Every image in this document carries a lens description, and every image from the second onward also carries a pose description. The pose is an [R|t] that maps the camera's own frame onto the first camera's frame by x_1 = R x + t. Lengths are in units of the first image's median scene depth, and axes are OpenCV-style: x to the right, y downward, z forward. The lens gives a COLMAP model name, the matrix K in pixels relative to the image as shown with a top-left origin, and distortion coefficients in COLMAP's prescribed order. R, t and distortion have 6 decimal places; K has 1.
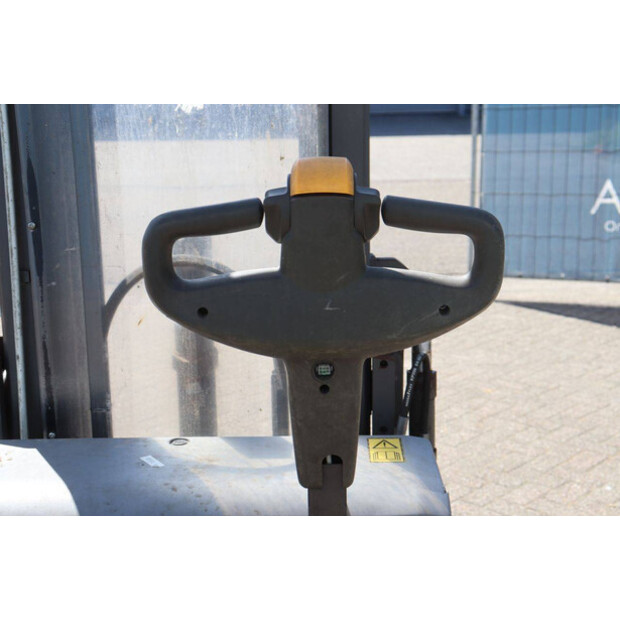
lens RADIAL K [[927.9, 0, 312.0], [0, 927.9, 309.0], [0, 0, 1]] dist [0.151916, 0.000000]
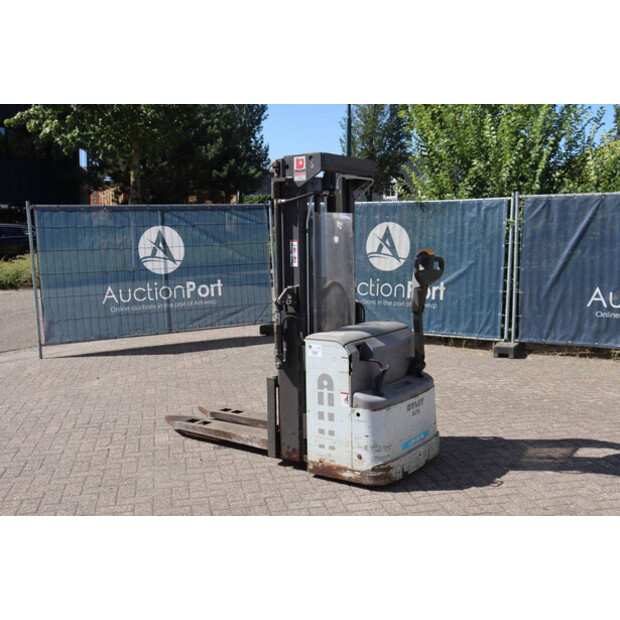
lens RADIAL K [[687.7, 0, 305.2], [0, 687.7, 314.5], [0, 0, 1]] dist [-0.035921, 0.000000]
pose [[0.551601, -0.088713, 0.829377, -2.499847], [0.191729, 0.981189, -0.022564, 0.117889], [-0.811774, 0.171462, 0.558233, -0.433234]]
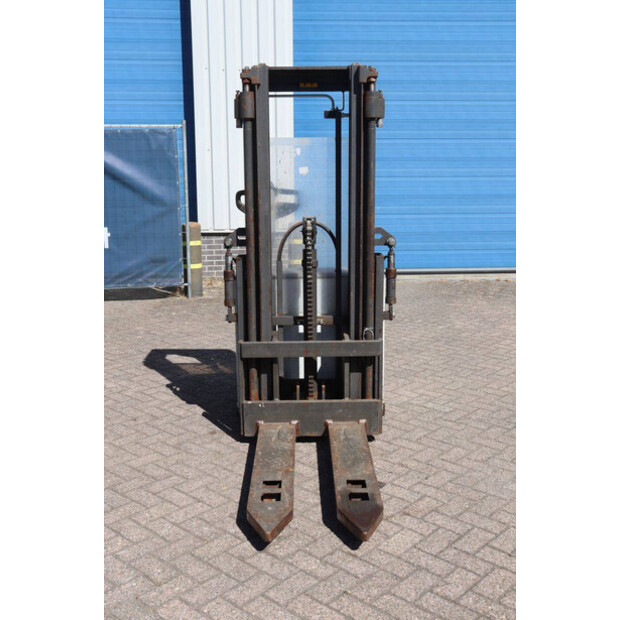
lens RADIAL K [[687.7, 0, 312.4], [0, 687.7, 312.5], [0, 0, 1]] dist [-0.035921, 0.000000]
pose [[-0.999268, 0.026496, -0.027604, -0.076748], [0.012358, 0.906270, 0.422518, -0.746839], [0.036212, 0.421867, -0.905934, 3.195579]]
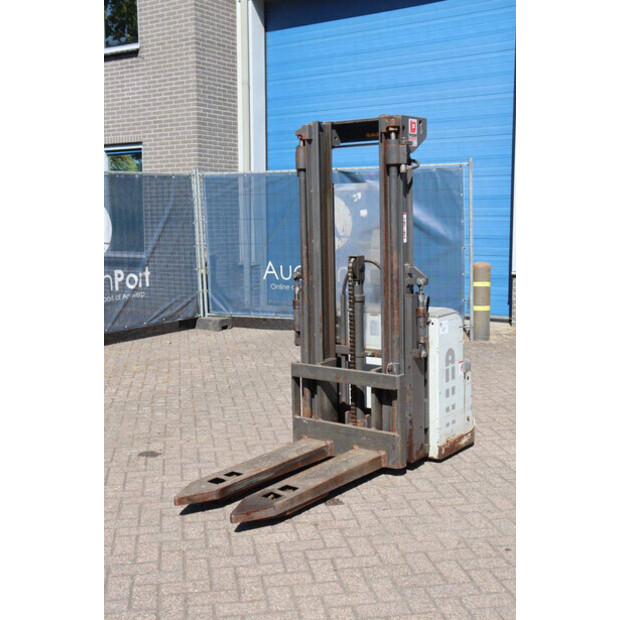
lens RADIAL K [[811.8, 0, 320.9], [0, 811.8, 308.9], [0, 0, 1]] dist [0.035696, 0.000000]
pose [[-0.807845, -0.044803, 0.587689, -1.722167], [0.161115, 0.942343, 0.293312, -0.769391], [-0.566946, 0.331636, -0.754049, 3.345263]]
